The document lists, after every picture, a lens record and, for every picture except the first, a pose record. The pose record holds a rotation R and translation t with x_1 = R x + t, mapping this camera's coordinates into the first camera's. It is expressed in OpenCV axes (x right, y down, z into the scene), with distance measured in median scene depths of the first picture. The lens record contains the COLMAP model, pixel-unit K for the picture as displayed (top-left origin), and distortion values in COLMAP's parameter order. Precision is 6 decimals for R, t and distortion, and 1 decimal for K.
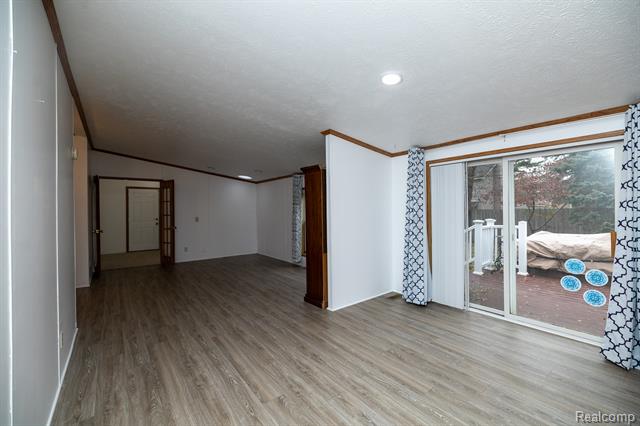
lens RADIAL K [[272.4, 0, 324.0], [0, 272.4, 209.0], [0, 0, 1]] dist [0.000640, 0.000701]
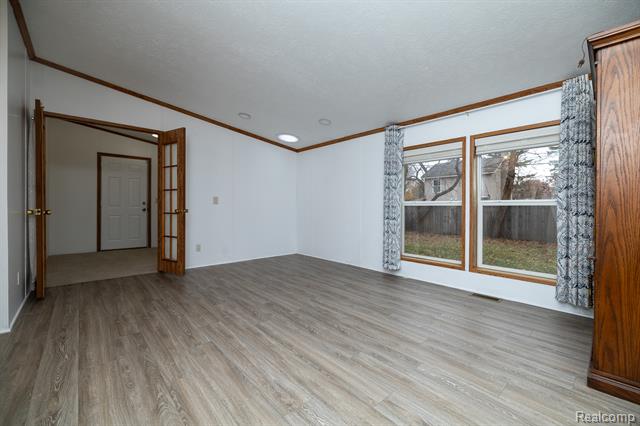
lens RADIAL K [[272.4, 0, 321.4], [0, 272.4, 207.8], [0, 0, 1]] dist [0.000640, 0.000701]
pose [[0.997906, 0.013800, 0.063197, -0.281805], [-0.014054, 0.999895, 0.003568, 0.053478], [-0.063141, -0.004449, 0.997995, 0.383205]]
